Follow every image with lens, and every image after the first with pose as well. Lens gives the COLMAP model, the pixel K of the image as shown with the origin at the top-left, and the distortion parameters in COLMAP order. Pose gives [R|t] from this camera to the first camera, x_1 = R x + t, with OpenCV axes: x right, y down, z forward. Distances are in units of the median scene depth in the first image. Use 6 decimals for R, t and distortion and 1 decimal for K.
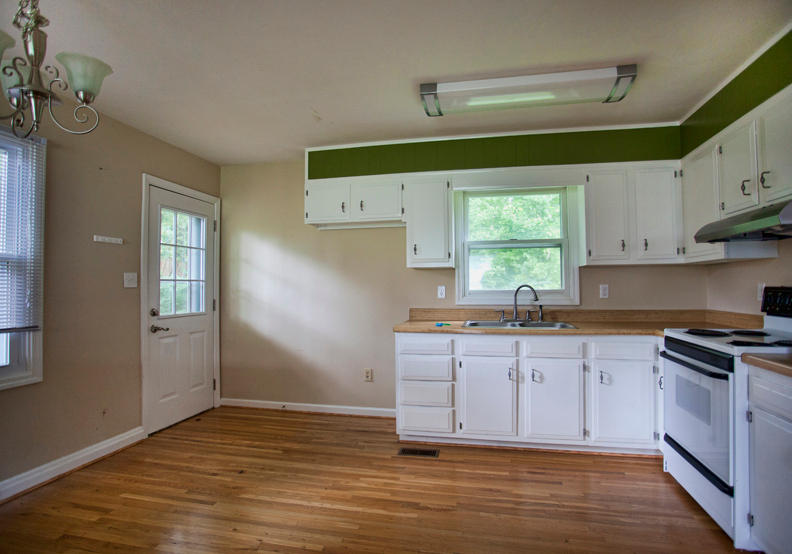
lens RADIAL K [[405.8, 0, 409.8], [0, 405.8, 279.6], [0, 0, 1]] dist [-0.061601, 0.012803]
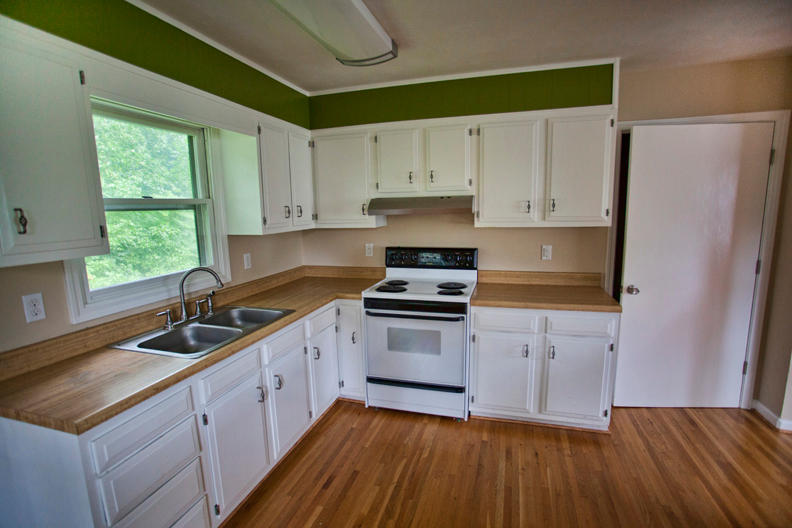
lens RADIAL K [[384.2, 0, 398.4], [0, 384.2, 269.9], [0, 0, 1]] dist [-0.061510, 0.022406]
pose [[0.092543, -0.156744, 0.983294, -0.344450], [0.003877, 0.987581, 0.157062, -0.090425], [-0.995701, -0.010723, 0.092002, 0.644245]]
